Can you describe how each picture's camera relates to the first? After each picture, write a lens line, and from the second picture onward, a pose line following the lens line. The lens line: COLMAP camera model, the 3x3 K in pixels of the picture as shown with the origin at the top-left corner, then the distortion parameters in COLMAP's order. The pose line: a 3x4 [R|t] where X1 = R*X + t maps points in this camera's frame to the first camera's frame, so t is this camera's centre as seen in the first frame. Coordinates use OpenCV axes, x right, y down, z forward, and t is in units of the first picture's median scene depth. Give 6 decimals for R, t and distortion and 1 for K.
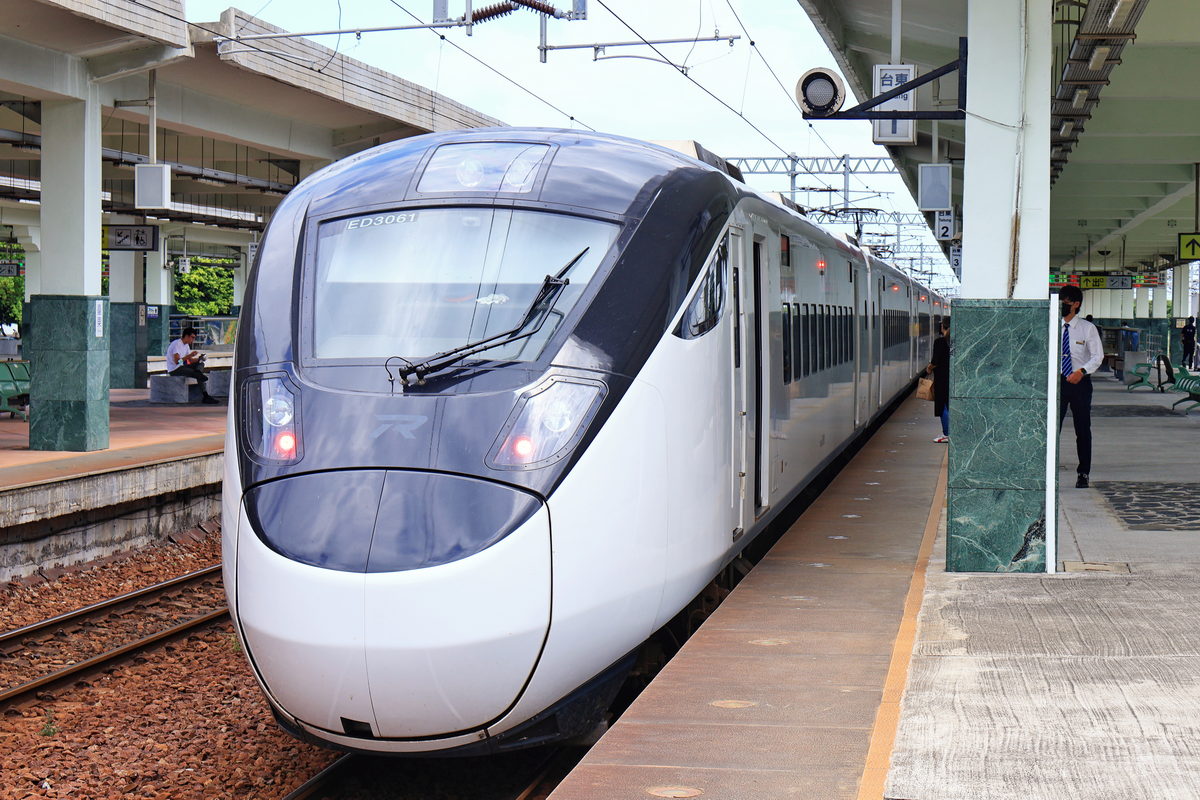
lens RADIAL K [[2279.0, 0, 600.0], [0, 2279.0, 400.0], [0, 0, 1]] dist [-0.031082, 0.035383]
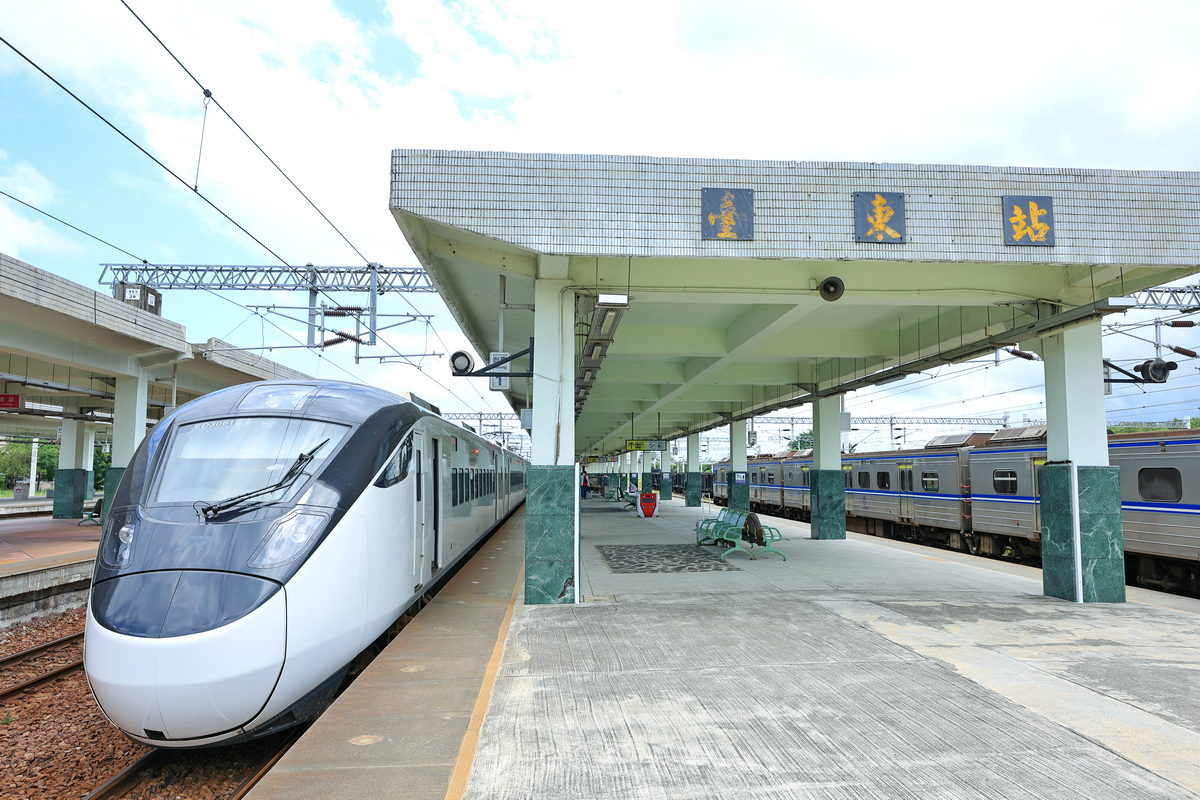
lens RADIAL K [[847.9, 0, 600.0], [0, 847.9, 400.0], [0, 0, 1]] dist [0.030219, 0.000398]
pose [[0.975359, 0.011177, 0.220339, 0.051875], [0.015957, 0.992526, -0.120983, -0.010042], [-0.220044, 0.121518, 0.967891, 0.255002]]
